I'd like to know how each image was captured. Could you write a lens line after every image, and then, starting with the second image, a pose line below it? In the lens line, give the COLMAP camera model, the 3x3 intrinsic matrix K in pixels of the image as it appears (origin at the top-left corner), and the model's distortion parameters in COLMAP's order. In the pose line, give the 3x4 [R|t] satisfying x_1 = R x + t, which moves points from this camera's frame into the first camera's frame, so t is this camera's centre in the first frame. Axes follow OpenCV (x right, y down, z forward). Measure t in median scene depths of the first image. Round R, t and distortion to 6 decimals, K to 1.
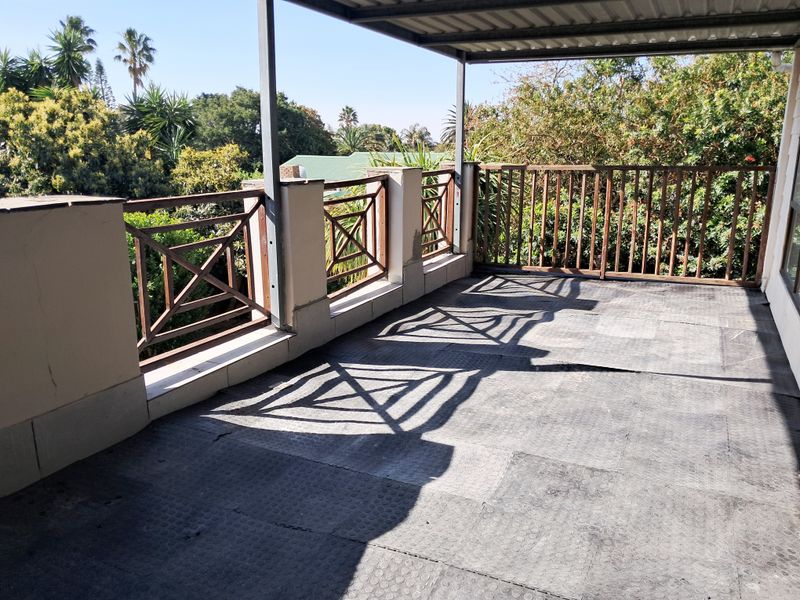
lens RADIAL K [[633.9, 0, 400.0], [0, 633.9, 300.0], [0, 0, 1]] dist [0.001644, -0.005463]
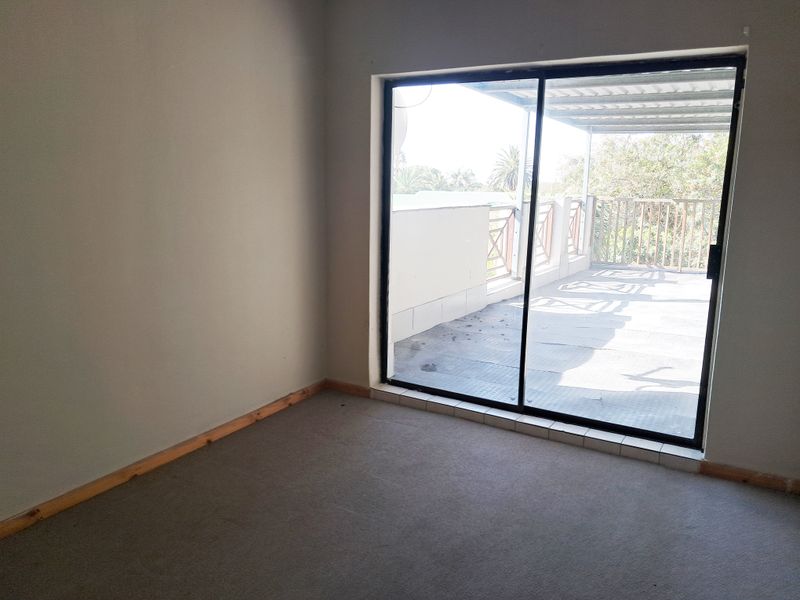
lens RADIAL K [[618.7, 0, 400.0], [0, 618.7, 300.0], [0, 0, 1]] dist [-0.066740, -0.000876]
pose [[0.996815, 0.032638, -0.072760, -0.237585], [-0.036511, 0.997951, -0.052543, 0.132208], [0.070896, 0.055032, 0.995964, -0.506353]]
